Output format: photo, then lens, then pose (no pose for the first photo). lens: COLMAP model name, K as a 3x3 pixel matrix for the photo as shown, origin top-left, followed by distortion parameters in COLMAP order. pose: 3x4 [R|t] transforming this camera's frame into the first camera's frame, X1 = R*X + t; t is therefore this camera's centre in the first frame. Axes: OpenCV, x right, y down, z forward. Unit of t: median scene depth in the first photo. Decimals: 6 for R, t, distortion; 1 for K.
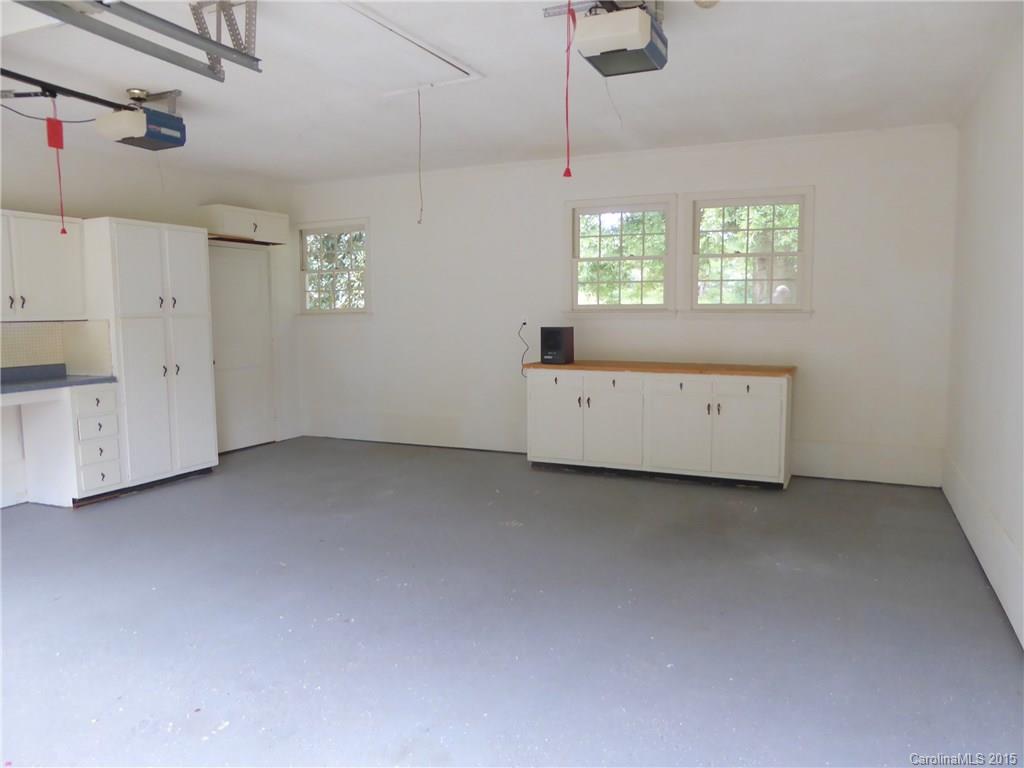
lens RADIAL K [[726.3, 0, 510.8], [0, 726.3, 388.9], [0, 0, 1]] dist [-0.014916, 0.004308]
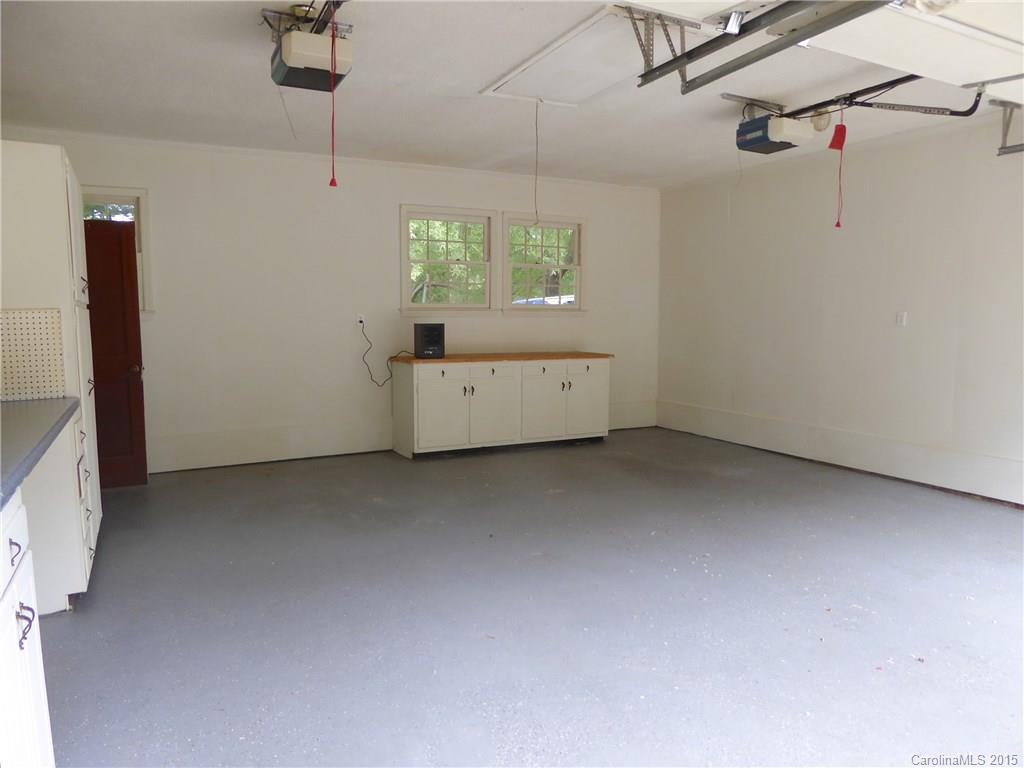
lens RADIAL K [[726.3, 0, 510.6], [0, 726.3, 382.6], [0, 0, 1]] dist [-0.014916, 0.004308]
pose [[0.618414, -0.066411, 0.783041, -0.734881], [0.080780, 0.996517, 0.020720, -0.012344], [-0.781690, 0.050441, 0.621625, 0.260244]]
